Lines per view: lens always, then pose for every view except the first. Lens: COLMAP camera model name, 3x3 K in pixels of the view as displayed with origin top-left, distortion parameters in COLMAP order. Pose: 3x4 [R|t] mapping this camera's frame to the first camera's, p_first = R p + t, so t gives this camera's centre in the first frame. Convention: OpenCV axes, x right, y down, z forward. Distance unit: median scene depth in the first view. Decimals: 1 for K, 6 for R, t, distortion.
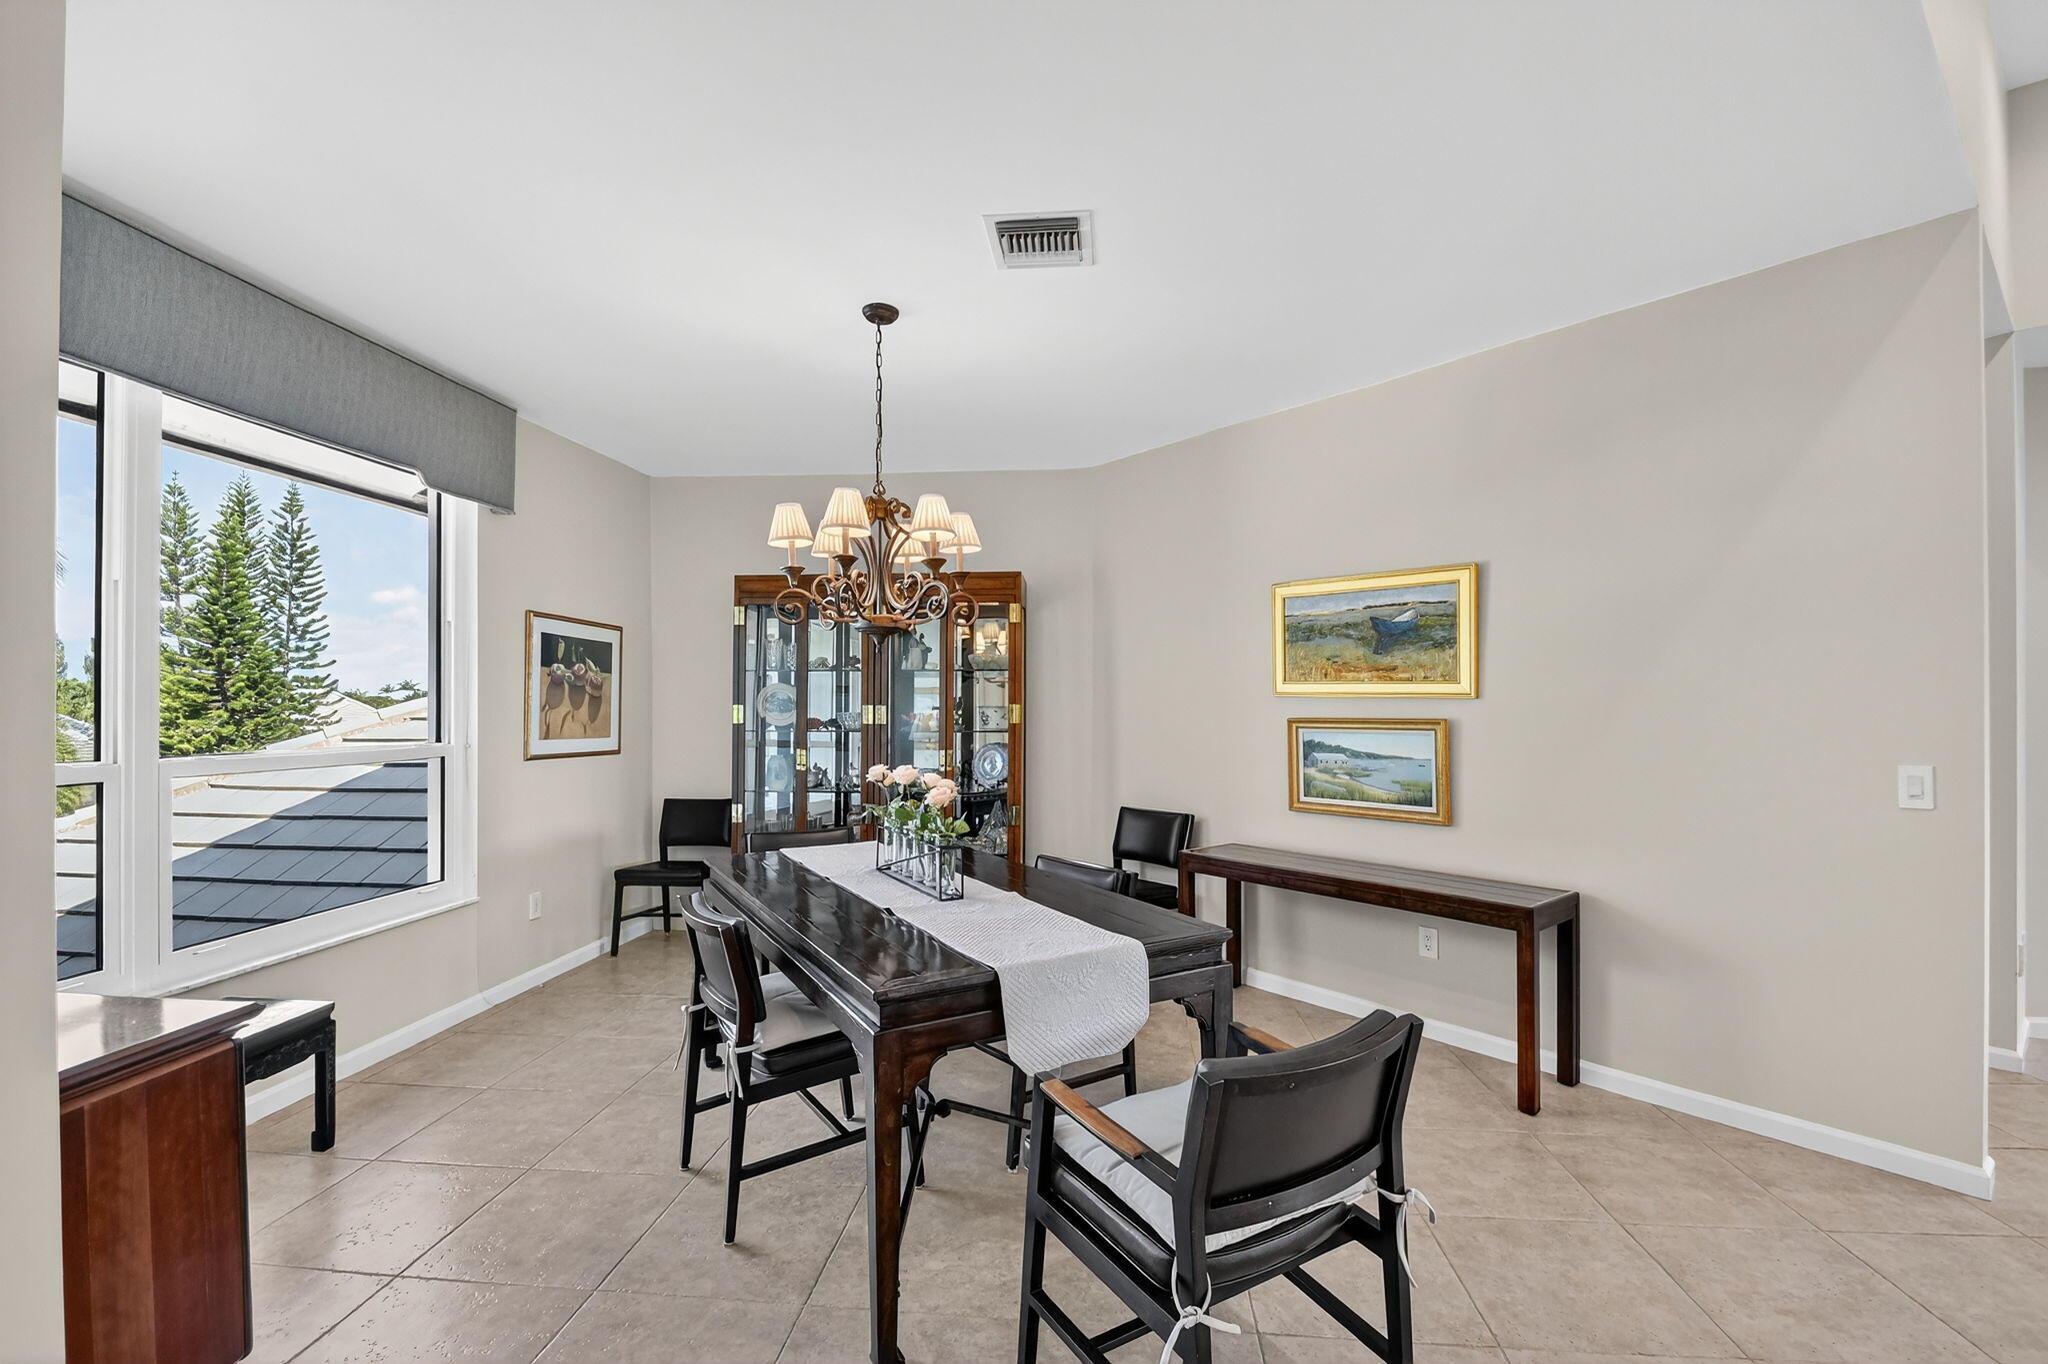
lens RADIAL K [[906.4, 0, 1036.8], [0, 906.4, 690.7], [0, 0, 1]] dist [-0.004667, -0.003105]
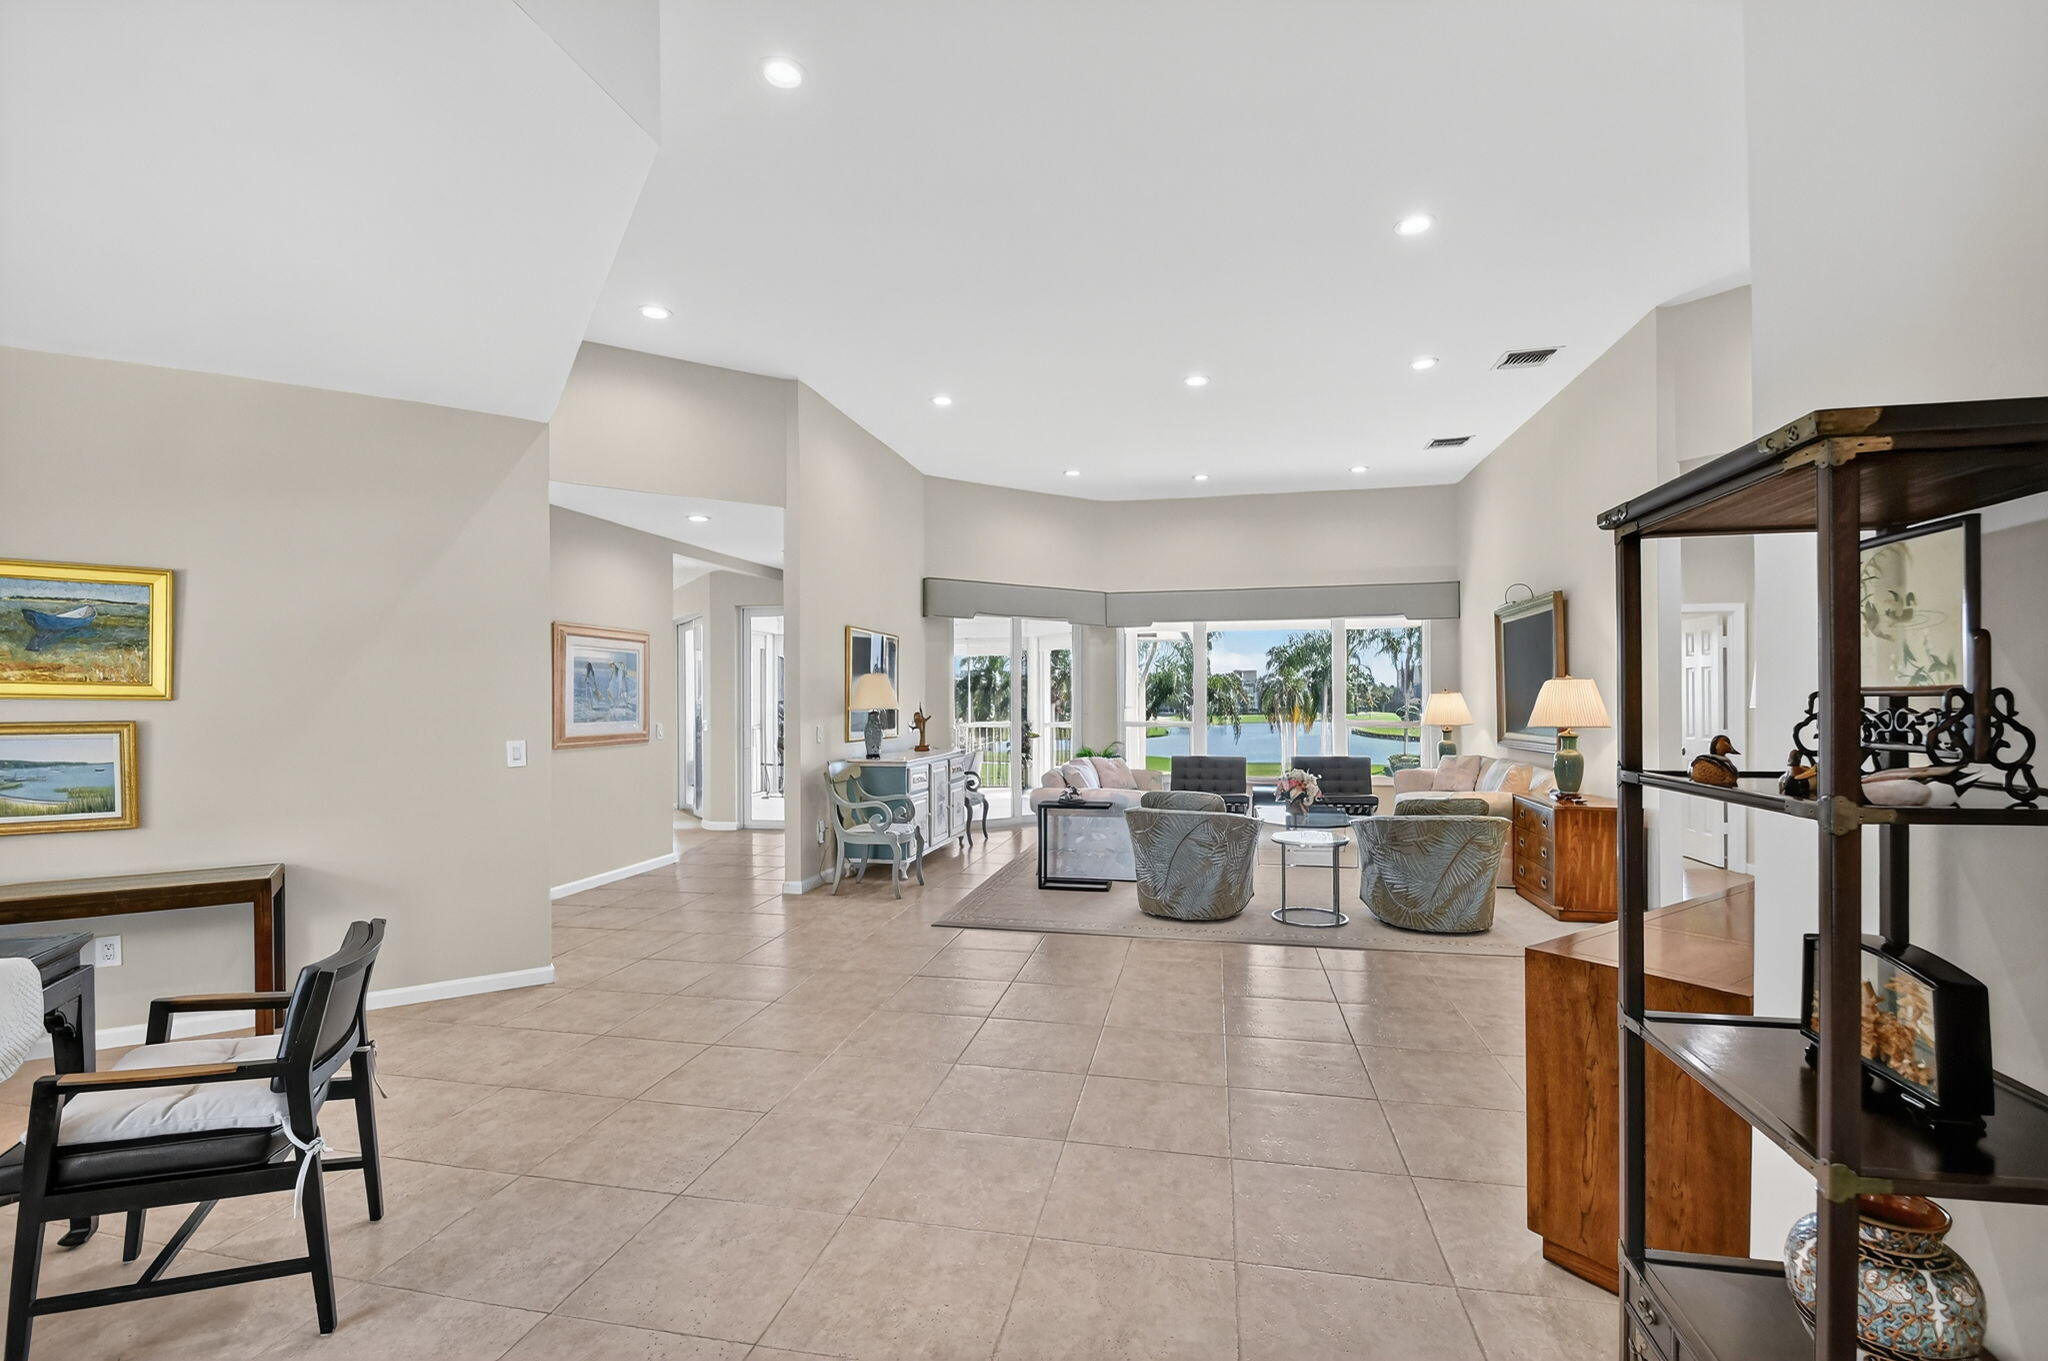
lens RADIAL K [[906.4, 0, 1015.8], [0, 906.4, 698.9], [0, 0, 1]] dist [-0.004667, -0.003105]
pose [[0.123324, 0.004675, 0.992355, -0.409228], [-0.005576, 0.999976, -0.004018, 0.005786], [-0.992351, -0.005038, 0.123347, -0.086414]]
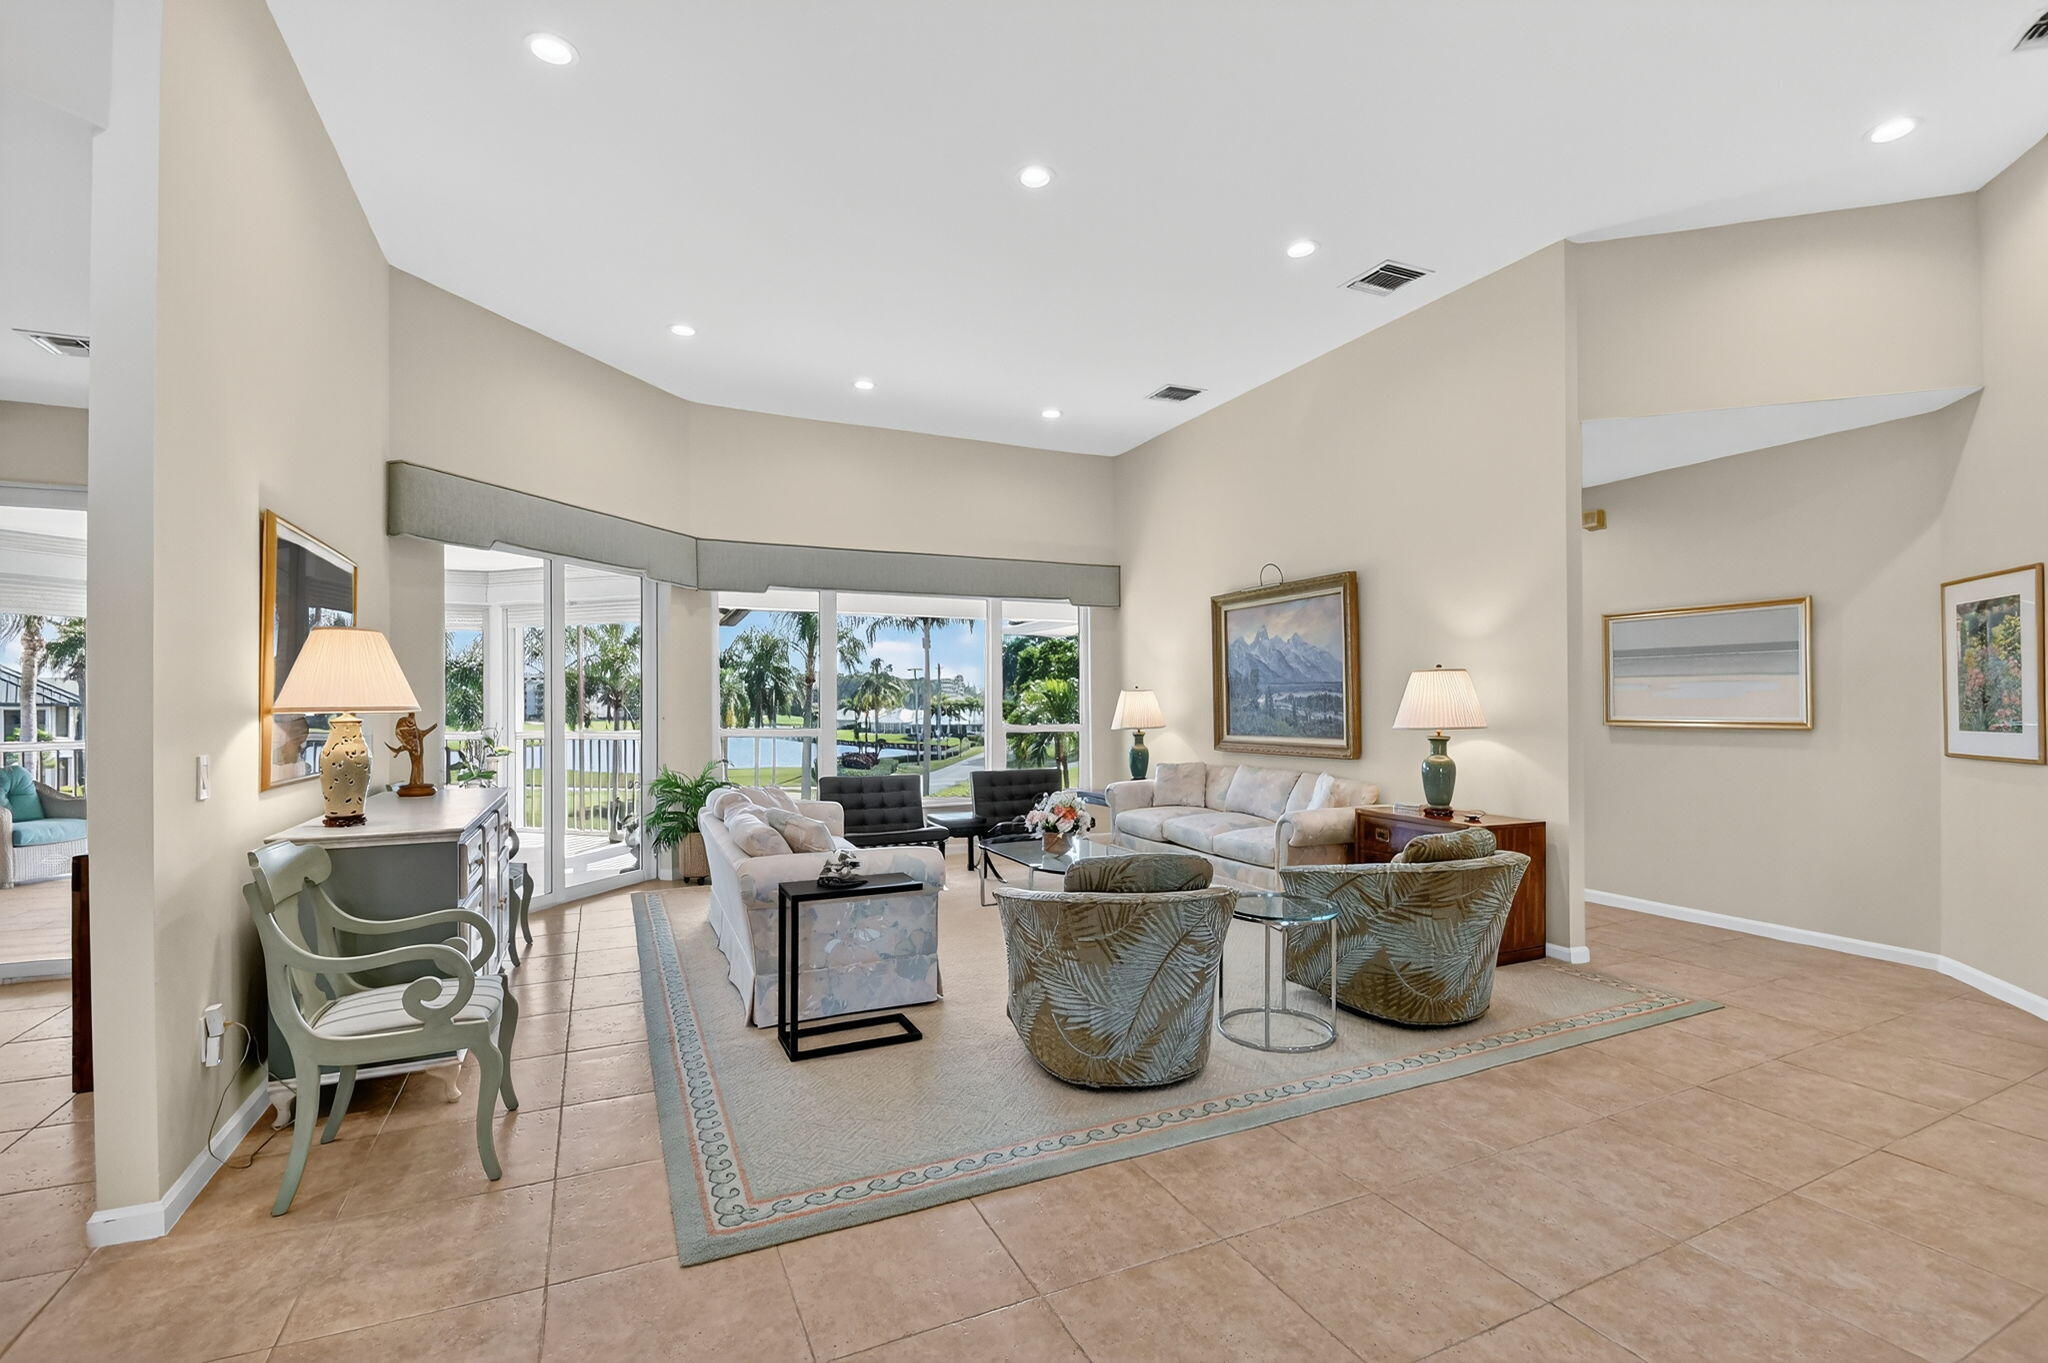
lens RADIAL K [[906.4, 0, 1028.0], [0, 906.4, 699.3], [0, 0, 1]] dist [-0.004667, -0.003105]
pose [[-0.510546, 0.009844, 0.859794, 0.447415], [-0.001693, 0.999921, -0.012453, 0.019975], [-0.859849, -0.007814, -0.510489, 0.340292]]
